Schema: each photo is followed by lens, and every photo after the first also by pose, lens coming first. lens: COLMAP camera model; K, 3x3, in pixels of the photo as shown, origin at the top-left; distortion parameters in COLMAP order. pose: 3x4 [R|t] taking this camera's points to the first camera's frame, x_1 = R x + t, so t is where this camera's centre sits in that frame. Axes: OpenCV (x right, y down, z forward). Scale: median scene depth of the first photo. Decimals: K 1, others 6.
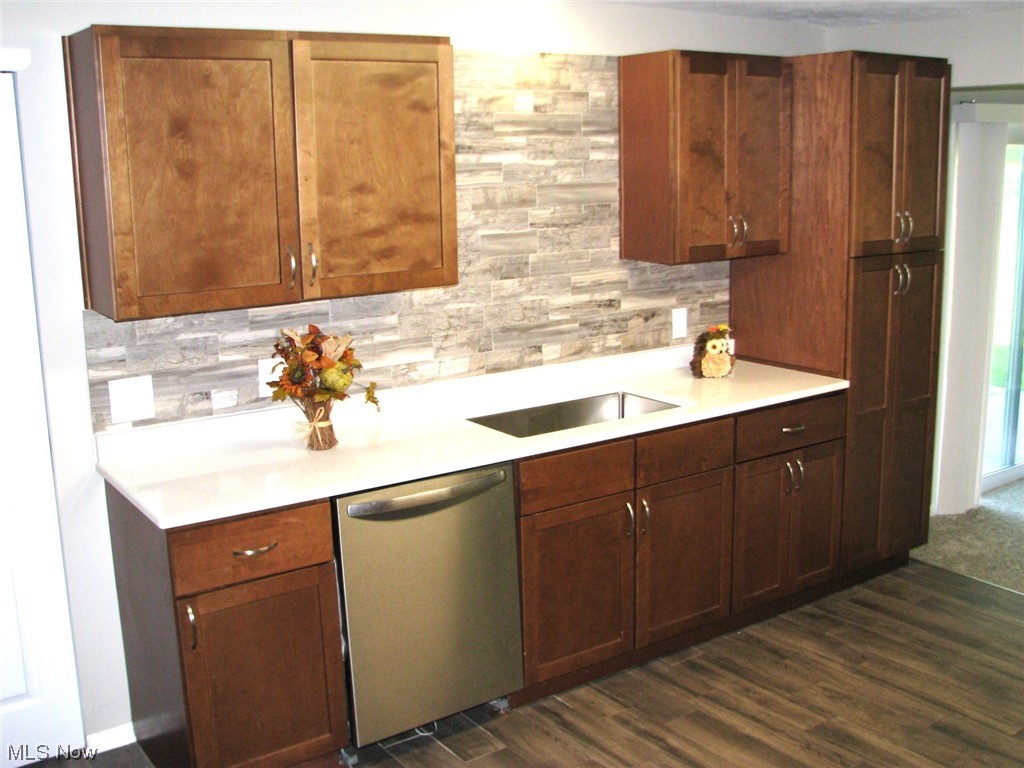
lens RADIAL K [[1071.5, 0, 511.0], [0, 1071.5, 406.8], [0, 0, 1]] dist [-0.118766, 0.000859]
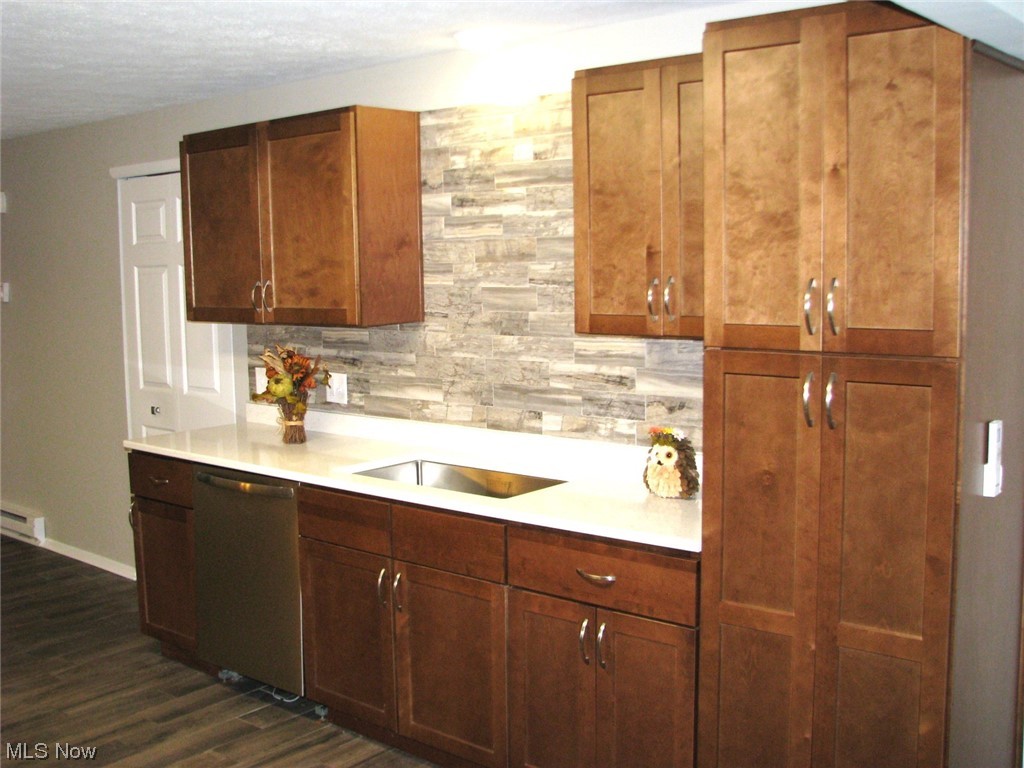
lens RADIAL K [[1115.7, 0, 501.5], [0, 1115.7, 383.2], [0, 0, 1]] dist [-0.212002, 0.328020]
pose [[0.264129, 0.141707, -0.954020, 0.951457], [-0.184839, 0.978250, 0.094131, -0.170084], [0.946610, 0.151478, 0.284578, 0.717543]]
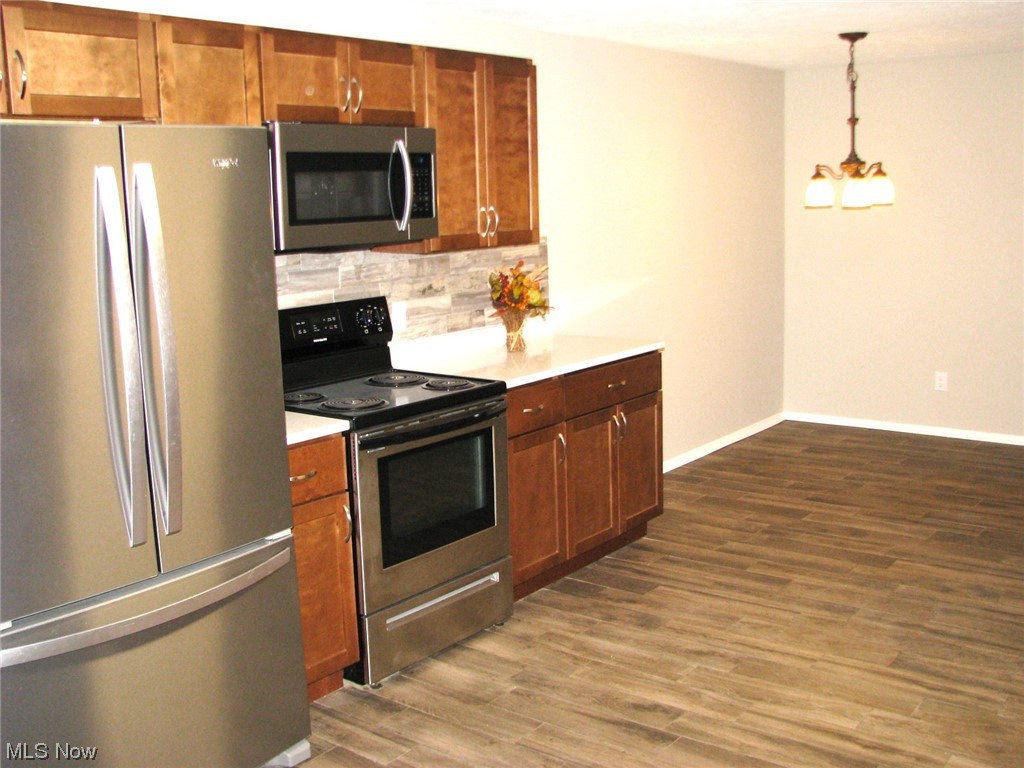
lens RADIAL K [[1115.7, 0, 501.5], [0, 1115.7, 383.2], [0, 0, 1]] dist [-0.212002, 0.328020]
pose [[0.951830, -0.045033, 0.303302, -0.340301], [0.056333, 0.998002, -0.028607, 0.062605], [-0.301408, 0.044315, 0.952465, -0.182850]]
